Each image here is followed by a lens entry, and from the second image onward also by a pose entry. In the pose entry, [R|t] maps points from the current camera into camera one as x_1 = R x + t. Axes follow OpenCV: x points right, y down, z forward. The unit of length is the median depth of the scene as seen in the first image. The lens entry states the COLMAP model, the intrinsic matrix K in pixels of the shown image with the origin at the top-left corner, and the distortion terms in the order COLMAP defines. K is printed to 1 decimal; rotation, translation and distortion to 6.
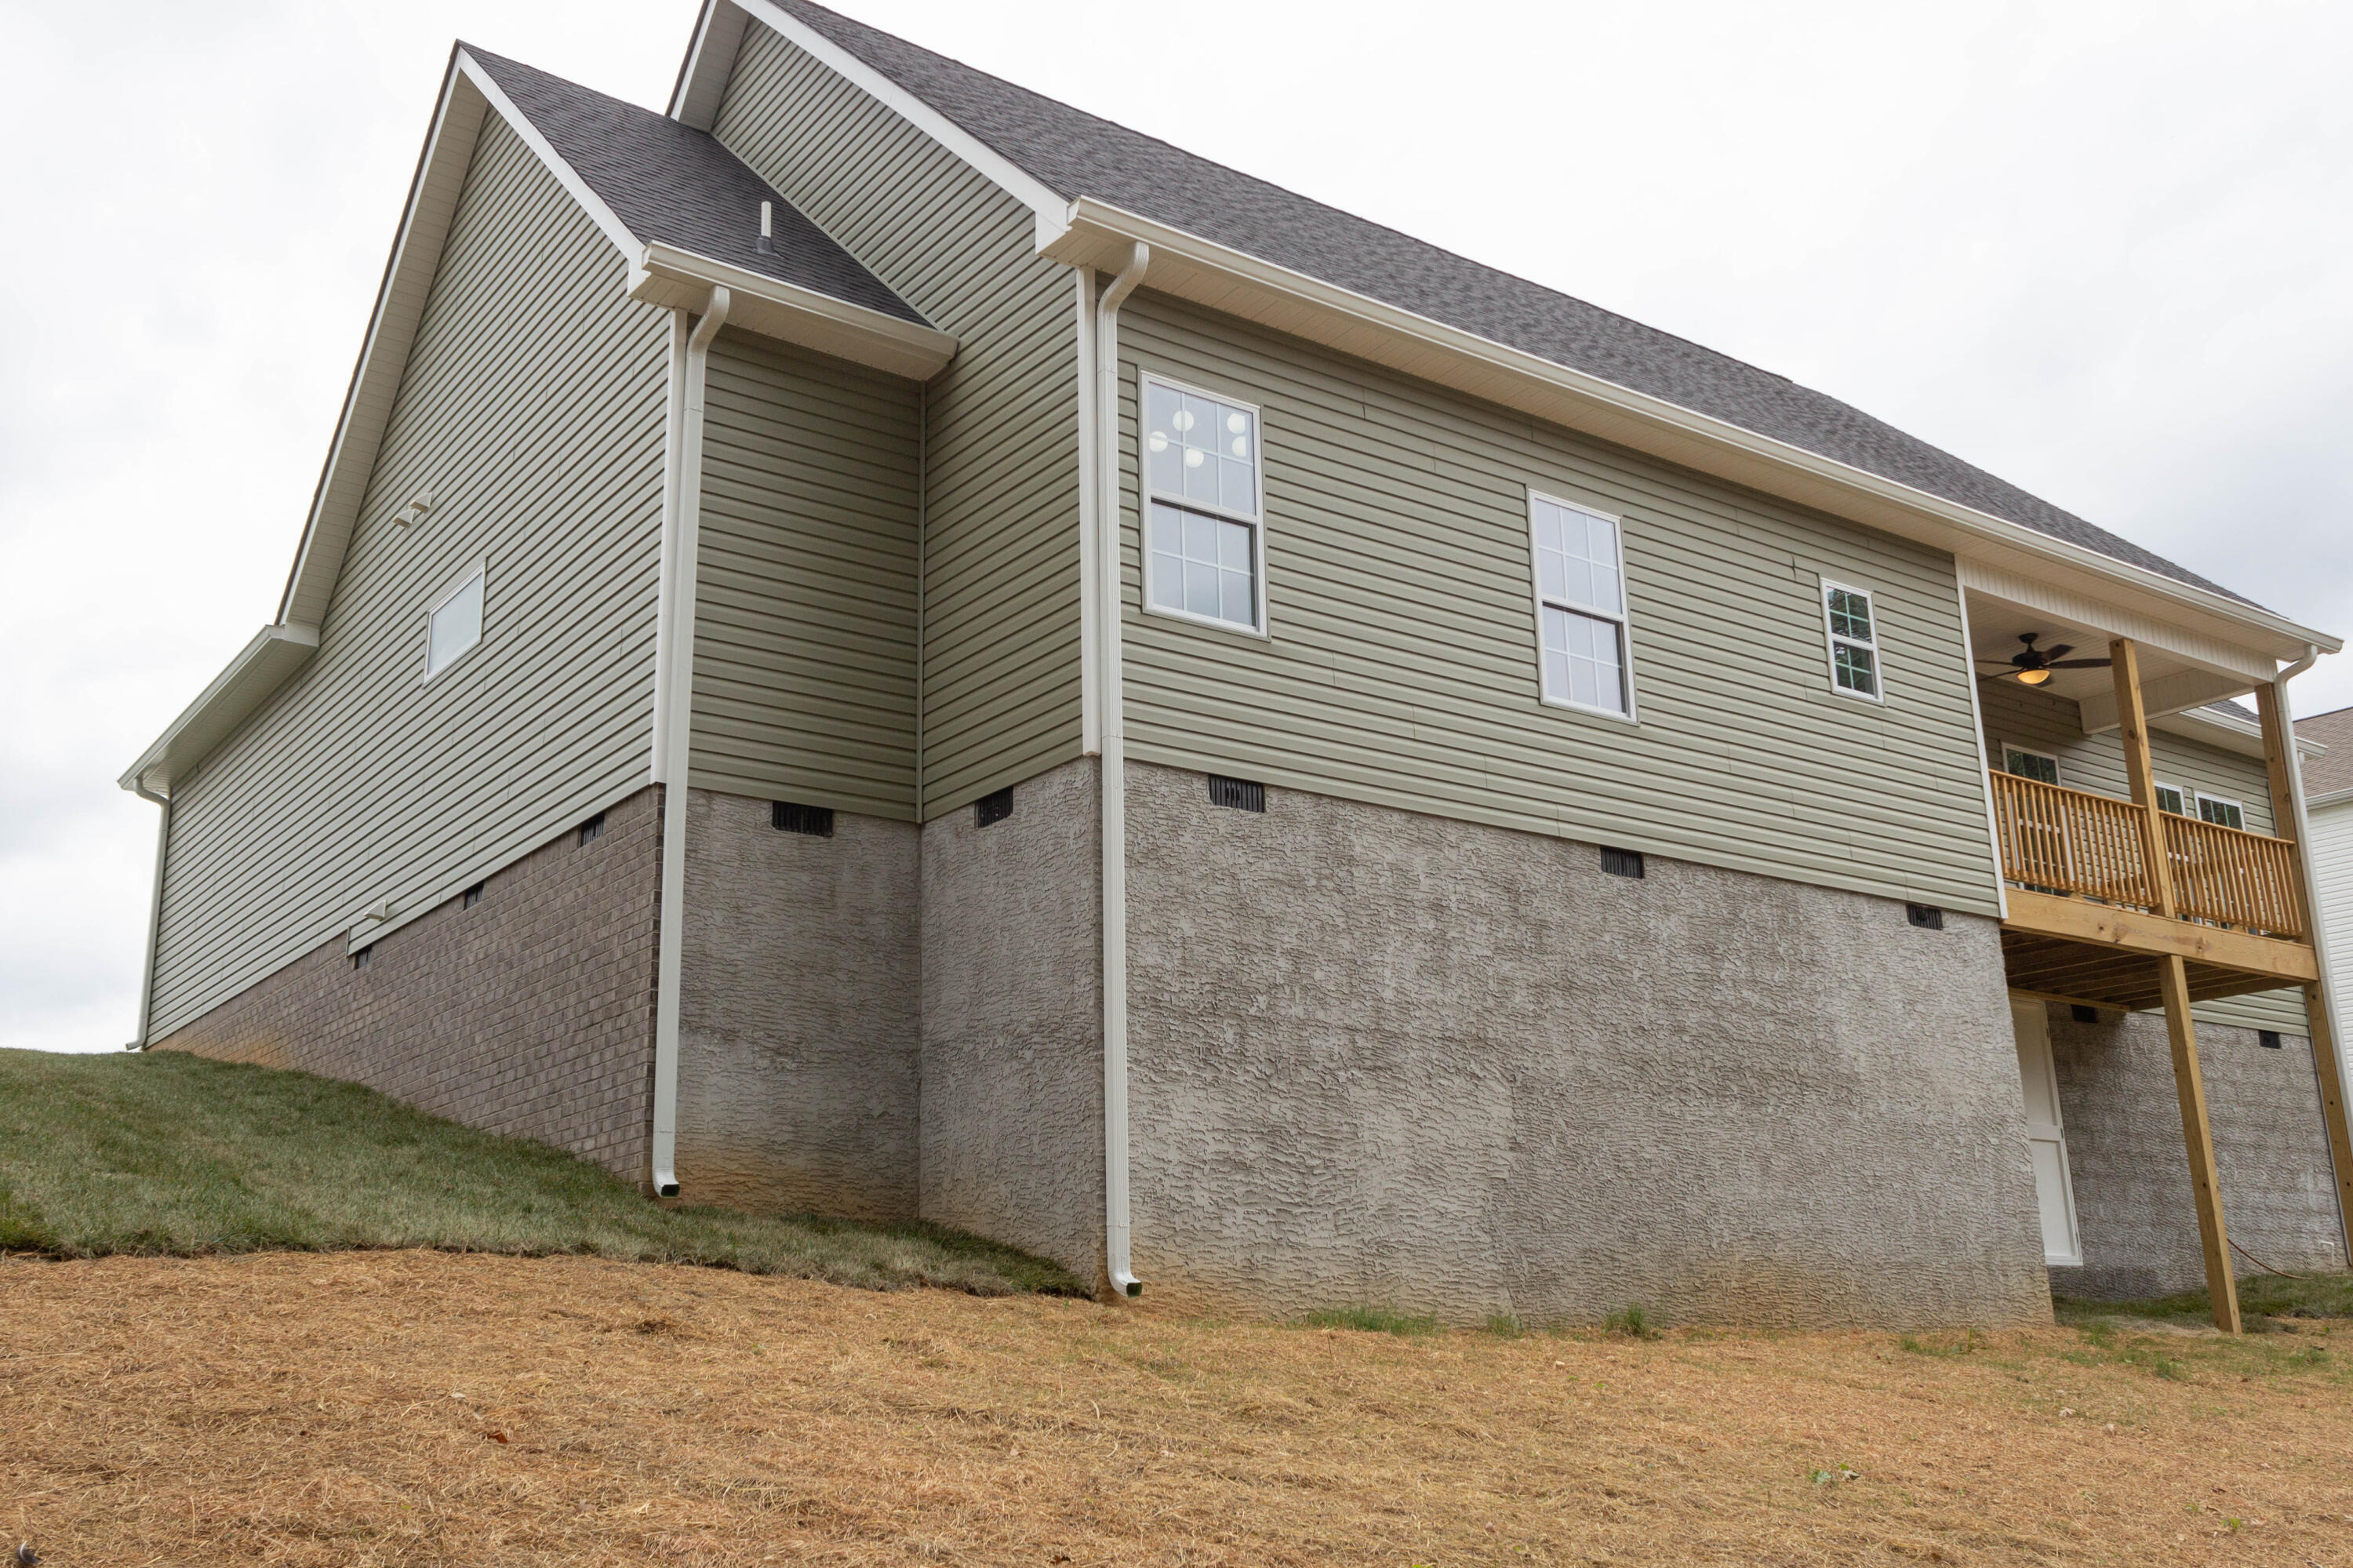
lens RADIAL K [[2153.6, 0, 1105.9], [0, 2153.6, 785.6], [0, 0, 1]] dist [0.069752, -0.095784]
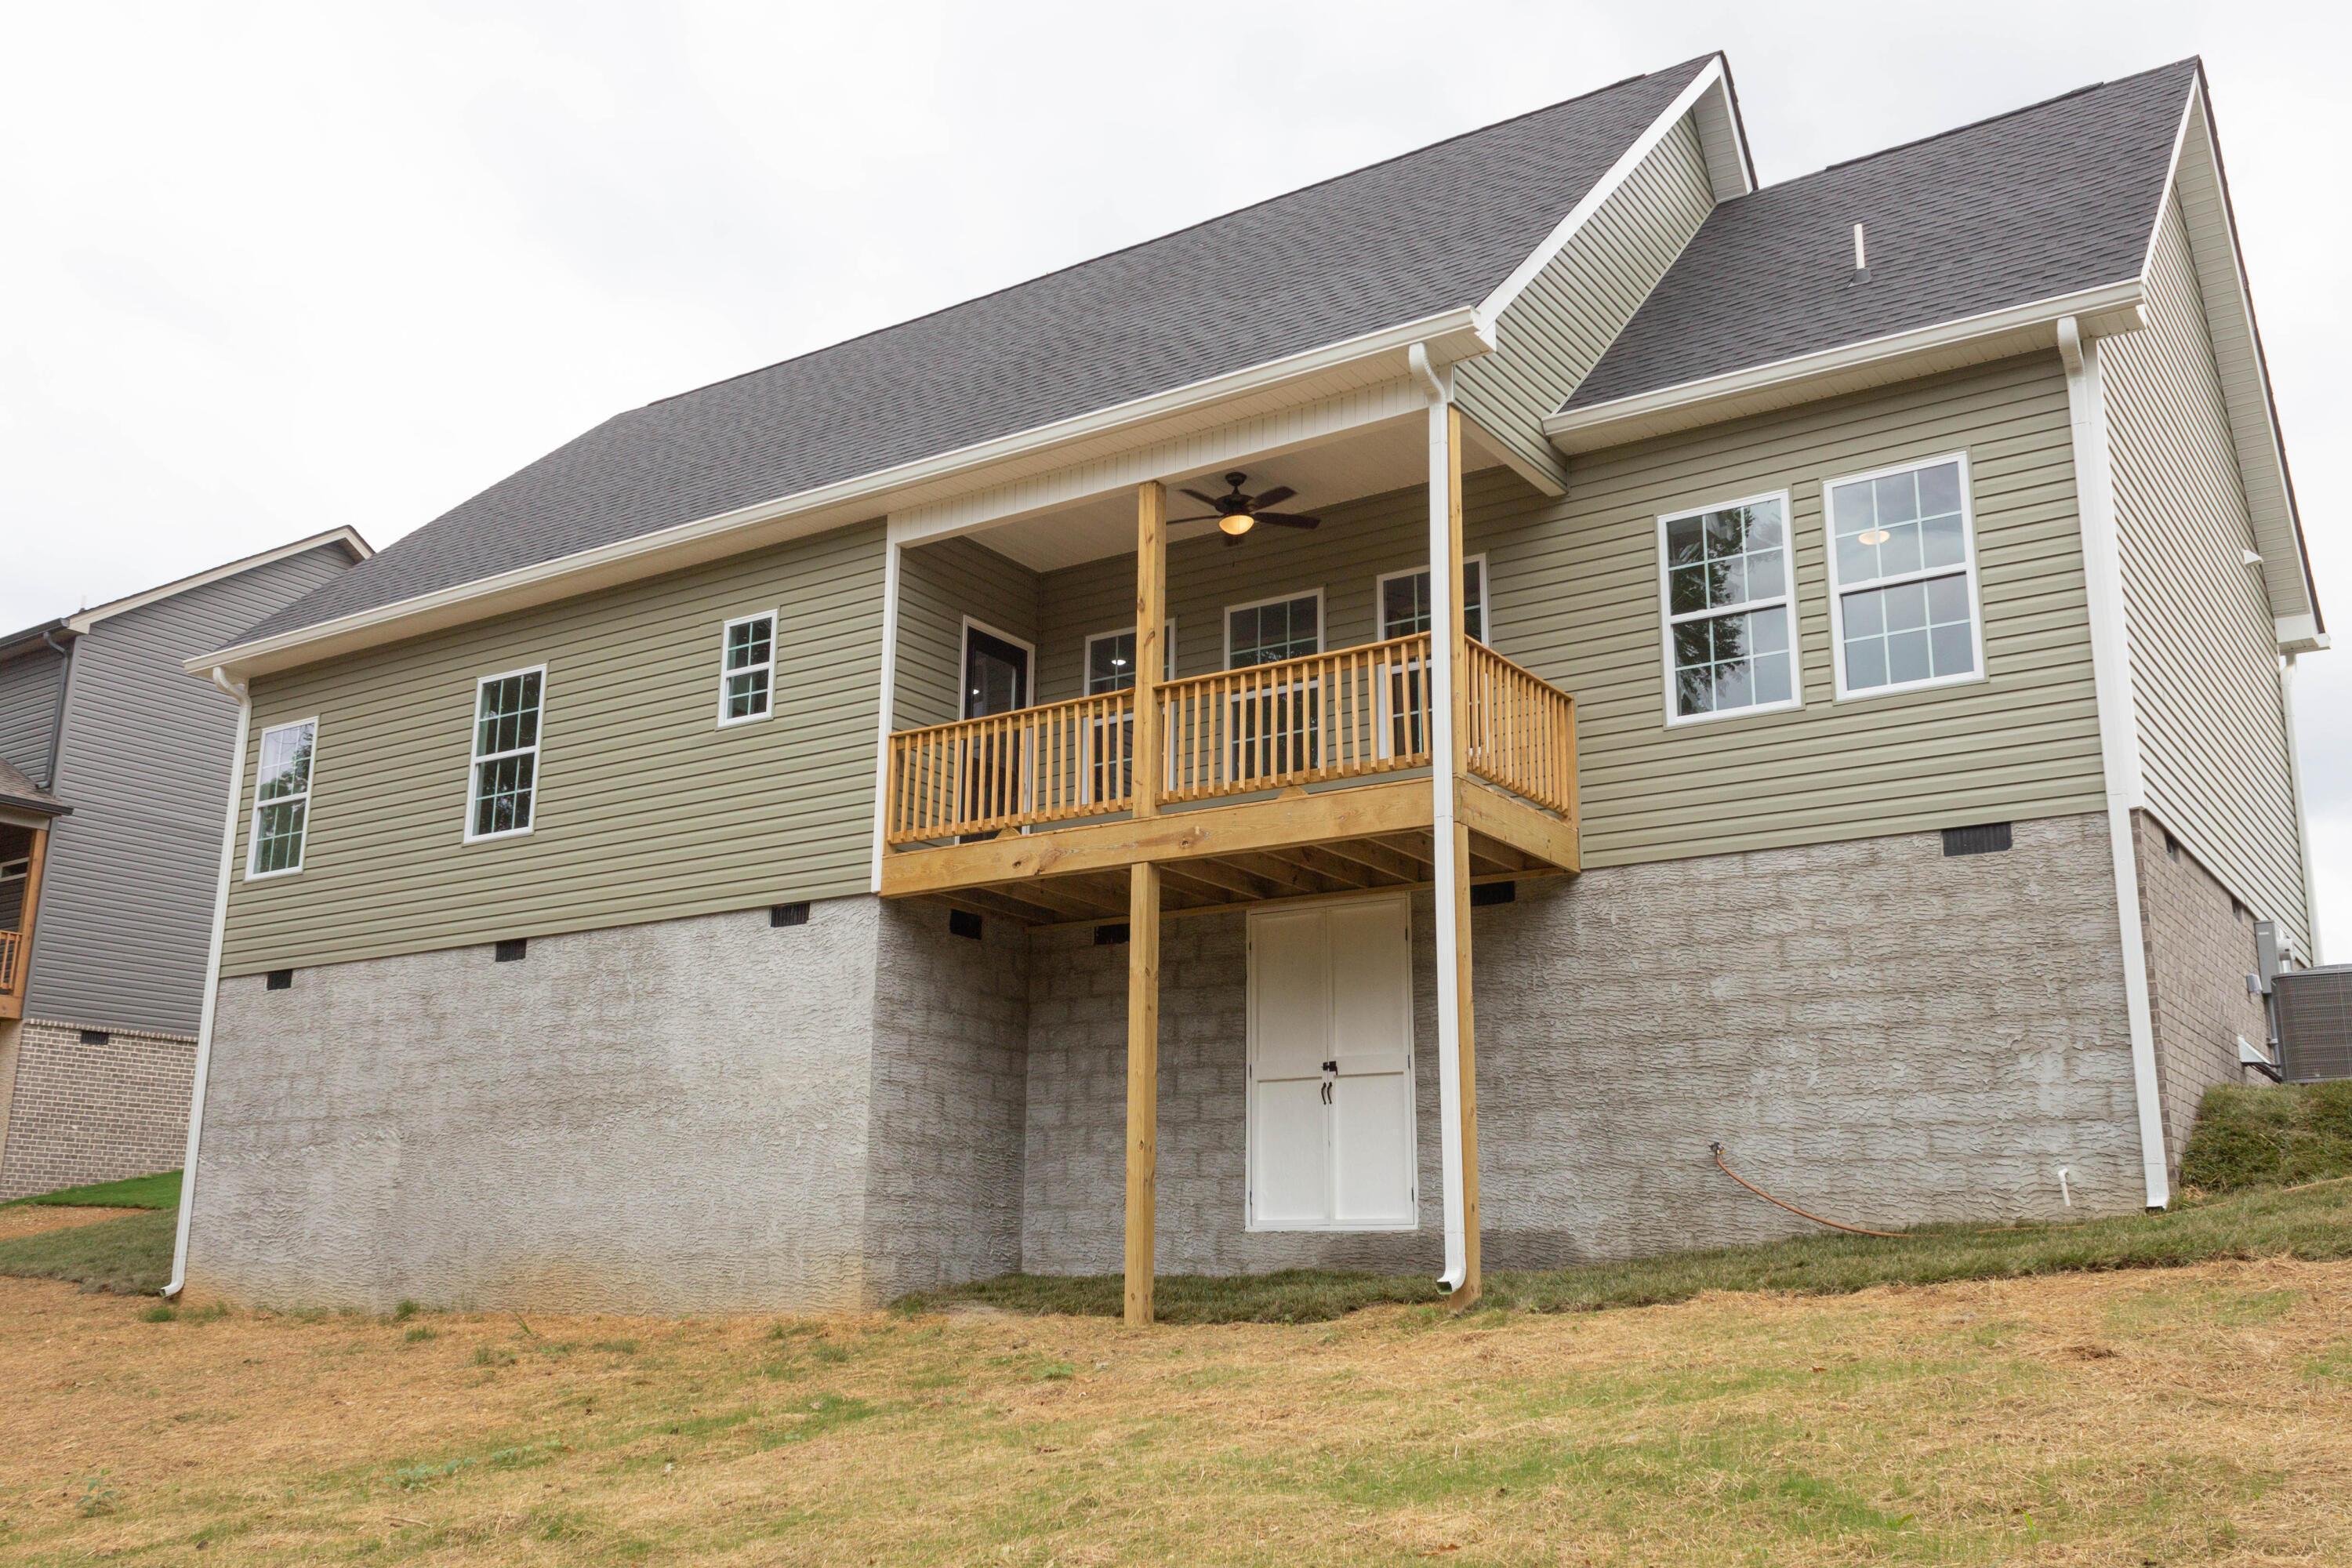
lens RADIAL K [[2152.6, 0, 1105.4], [0, 2152.6, 785.6], [0, 0, 1]] dist [0.069752, -0.095784]
pose [[0.341090, -0.208498, -0.916617, 1.529525], [0.233168, 0.963385, -0.132370, 0.190492], [0.910654, -0.168576, 0.377216, 0.841941]]
